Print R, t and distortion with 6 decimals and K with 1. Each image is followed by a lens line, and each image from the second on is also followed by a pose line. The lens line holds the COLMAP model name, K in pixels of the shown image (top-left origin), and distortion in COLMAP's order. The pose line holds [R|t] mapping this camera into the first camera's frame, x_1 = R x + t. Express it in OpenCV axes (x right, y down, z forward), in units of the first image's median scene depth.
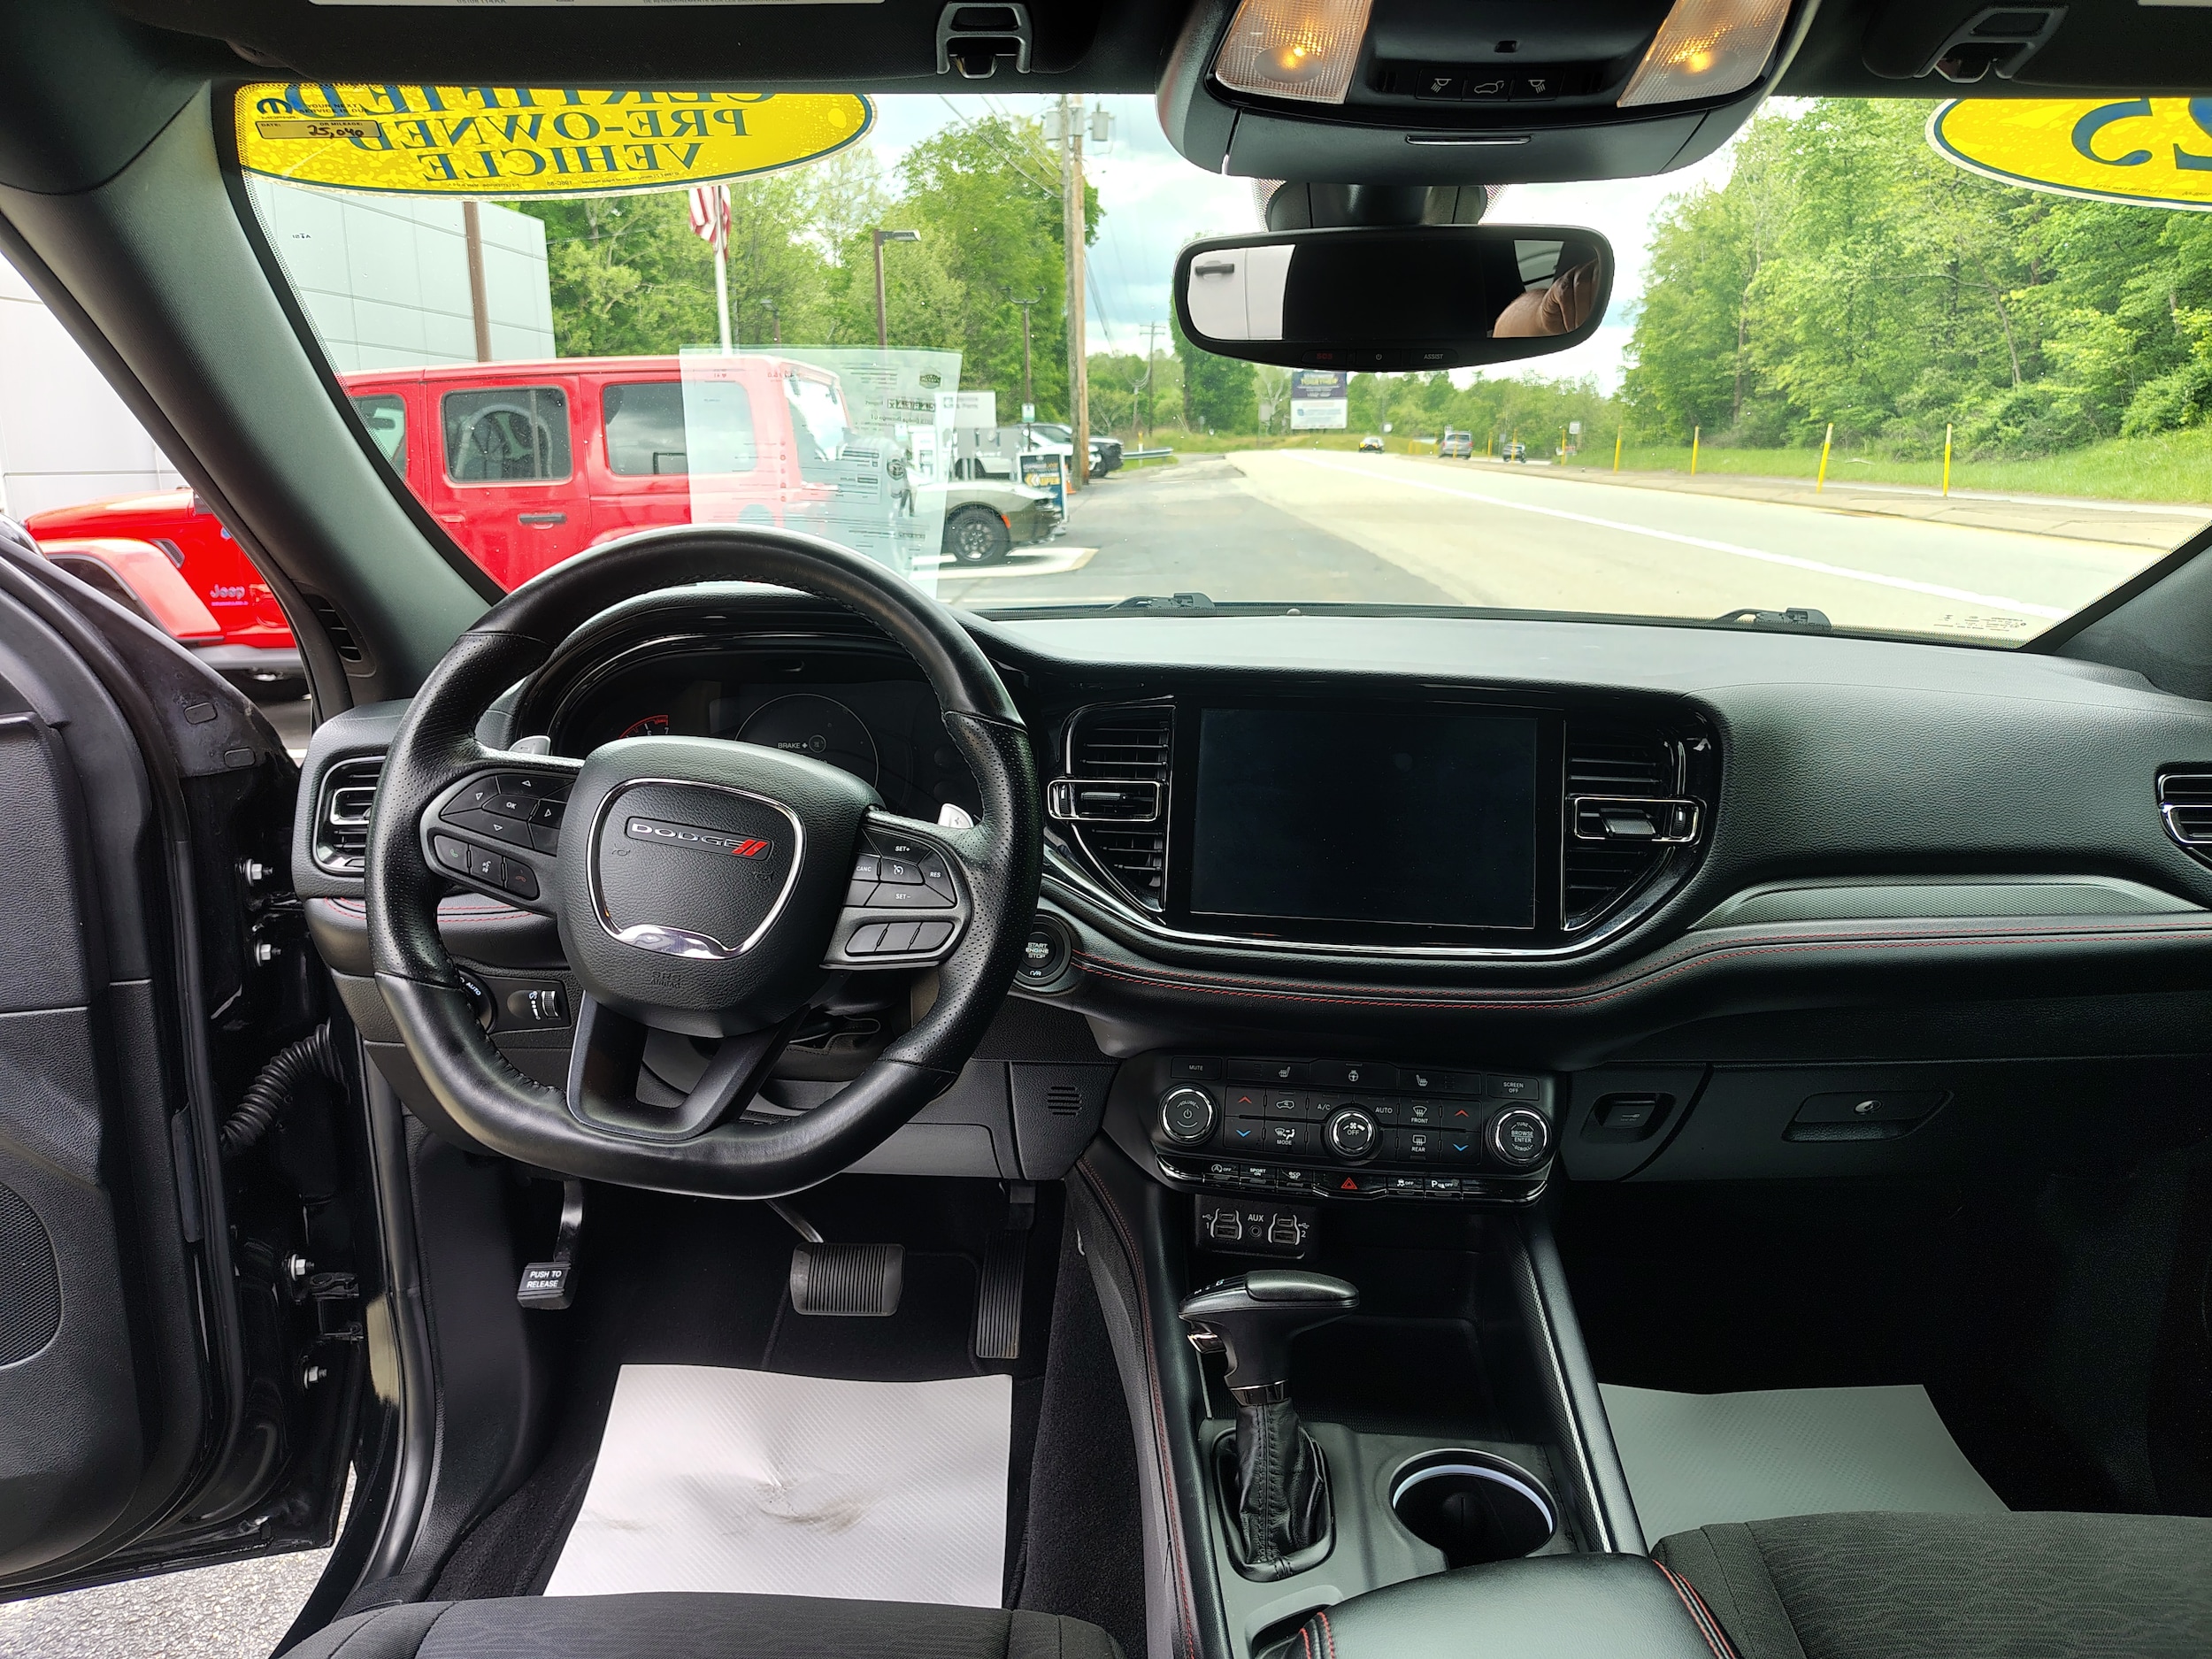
lens RADIAL K [[1490.8, 0, 1106.0], [0, 1490.8, 829.5], [0, 0, 1]] dist [0.043632, -0.061251]
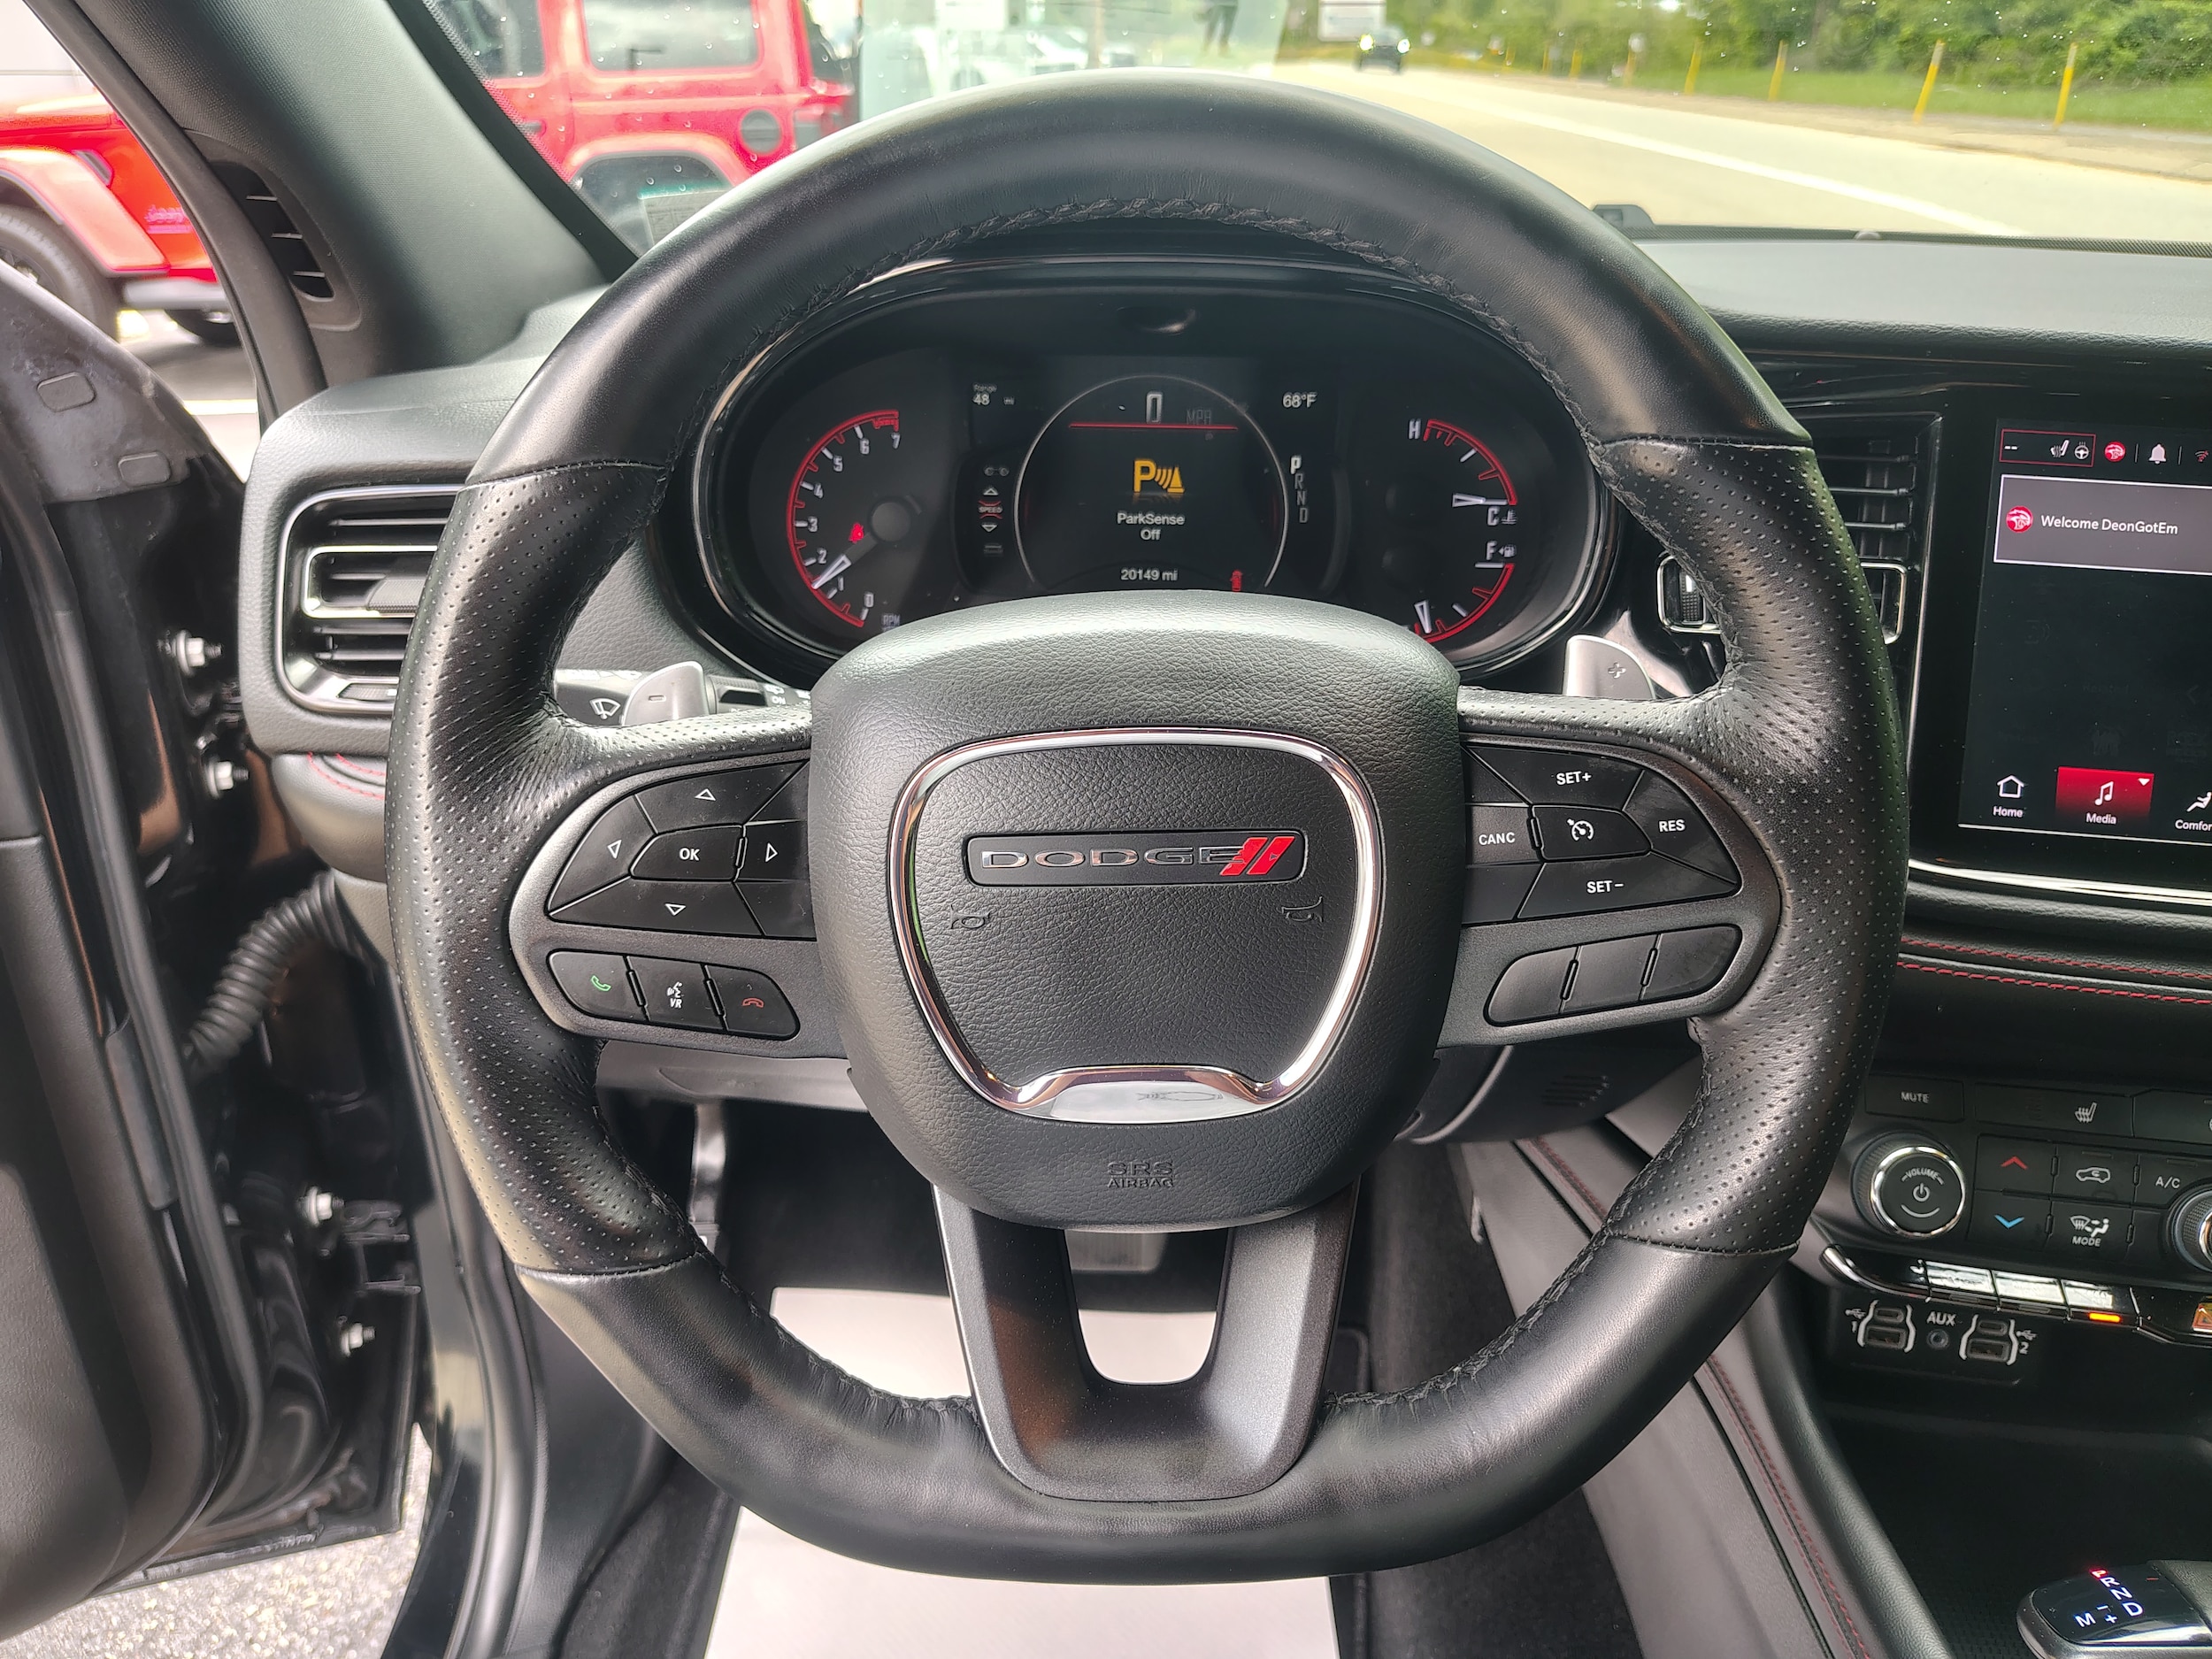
lens RADIAL K [[1546.0, 0, 1106.0], [0, 1546.0, 829.5], [0, 0, 1]] dist [-0.002769, -0.008891]
pose [[0.999872, 0.015082, -0.005254, -0.188214], [-0.013626, 0.977169, 0.212027, -0.042129], [0.008332, -0.211928, 0.977250, 0.371834]]
